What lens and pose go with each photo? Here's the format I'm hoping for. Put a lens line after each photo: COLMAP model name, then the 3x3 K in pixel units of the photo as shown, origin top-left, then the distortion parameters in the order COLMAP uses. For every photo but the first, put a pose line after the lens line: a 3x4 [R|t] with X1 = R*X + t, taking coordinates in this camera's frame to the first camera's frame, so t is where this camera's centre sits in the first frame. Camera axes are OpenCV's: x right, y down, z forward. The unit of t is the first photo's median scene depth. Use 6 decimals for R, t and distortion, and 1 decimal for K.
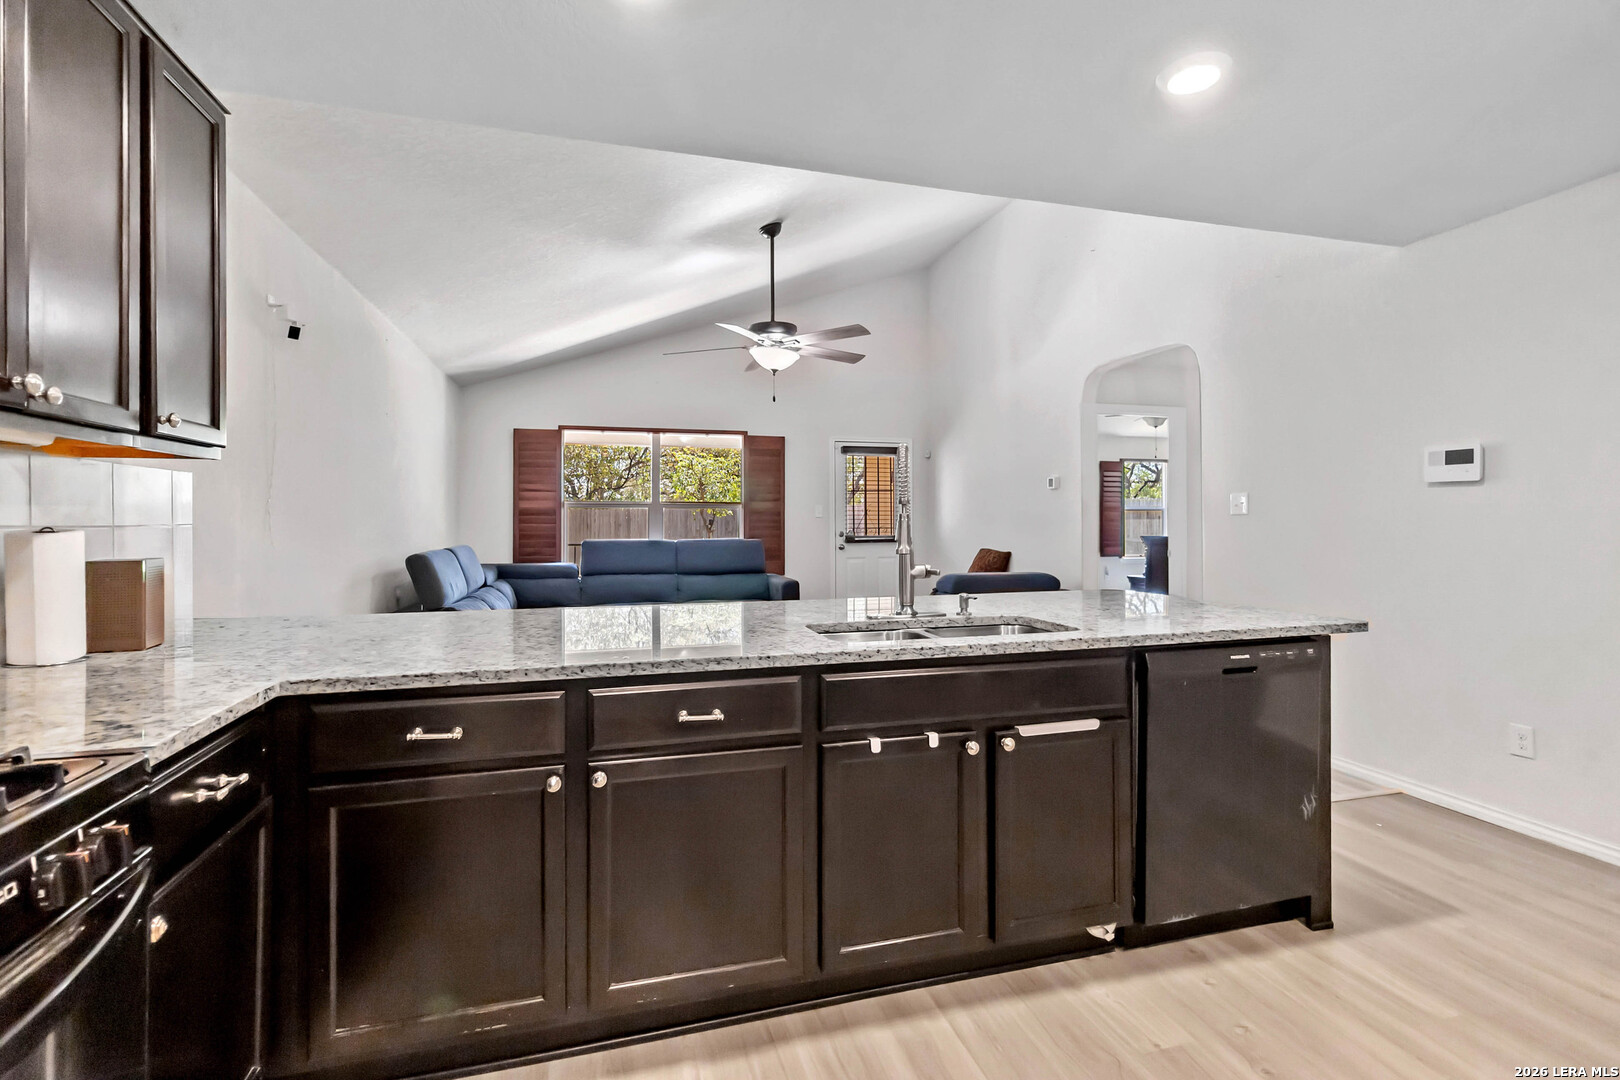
lens RADIAL K [[759.0, 0, 824.5], [0, 759.0, 519.5], [0, 0, 1]] dist [0.001562, -0.000105]
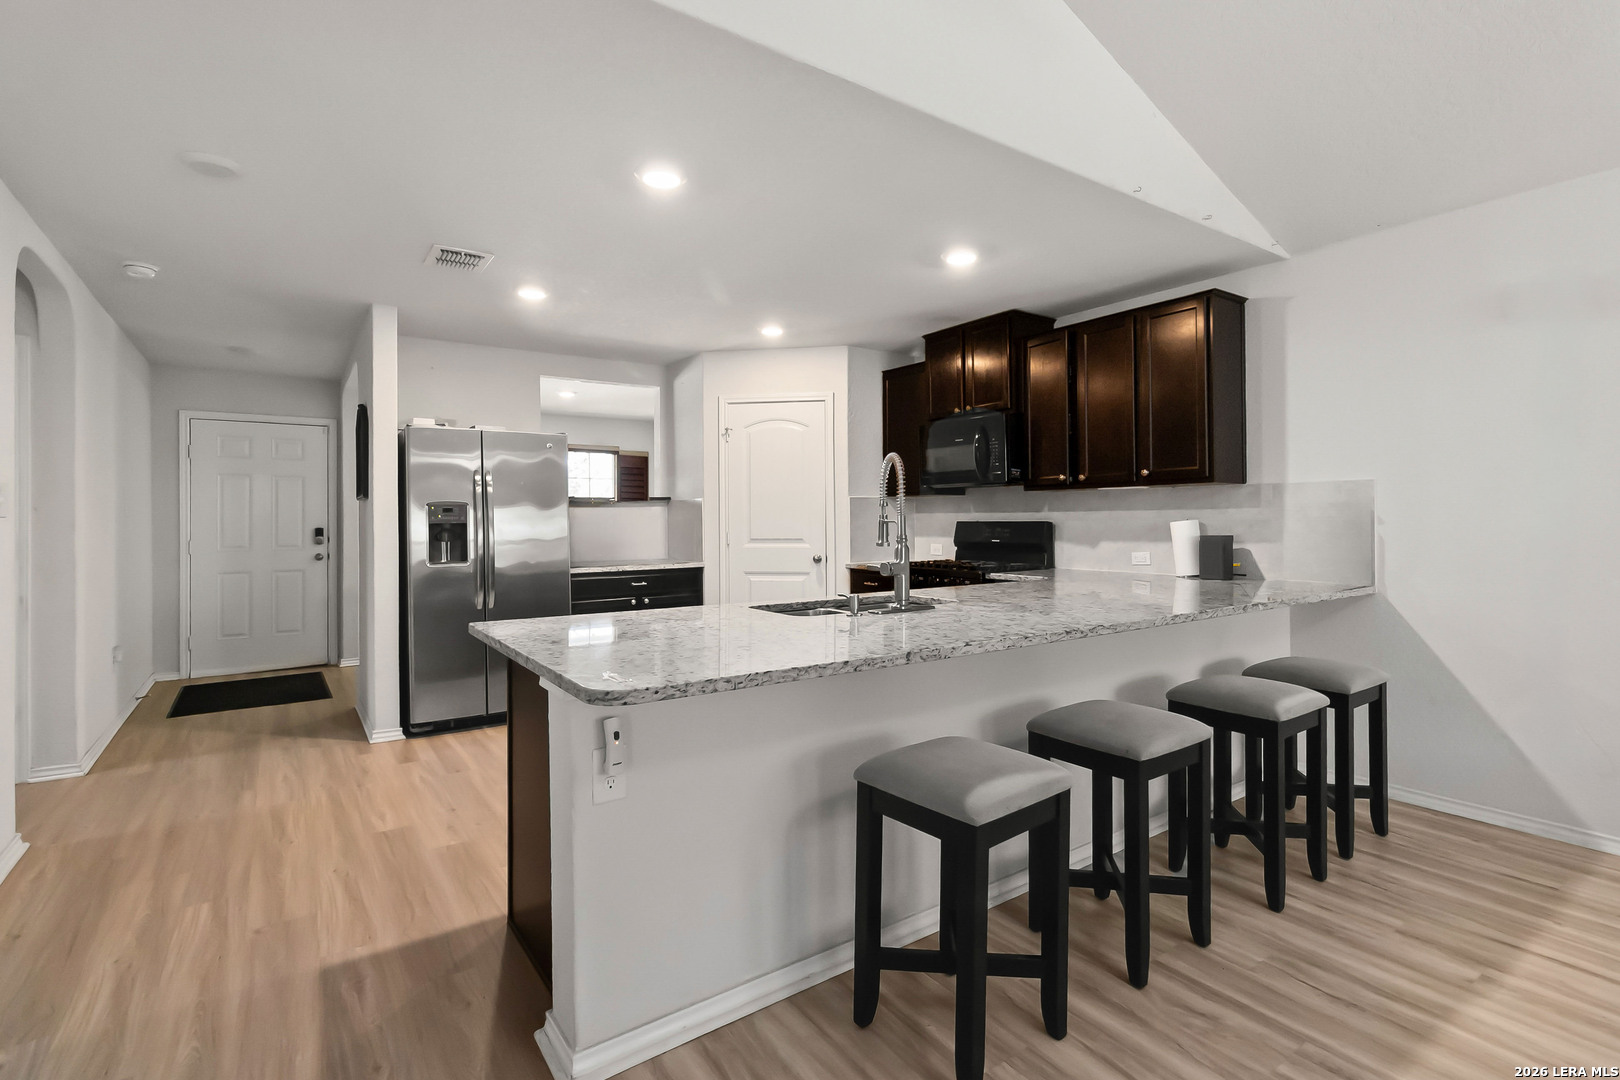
lens RADIAL K [[759.0, 0, 824.5], [0, 759.0, 519.5], [0, 0, 1]] dist [0.001562, -0.000105]
pose [[-0.943456, 0.007720, -0.331409, 0.198248], [0.009281, 0.999952, -0.003128, 0.001686], [0.331369, -0.006027, -0.943482, 0.694404]]
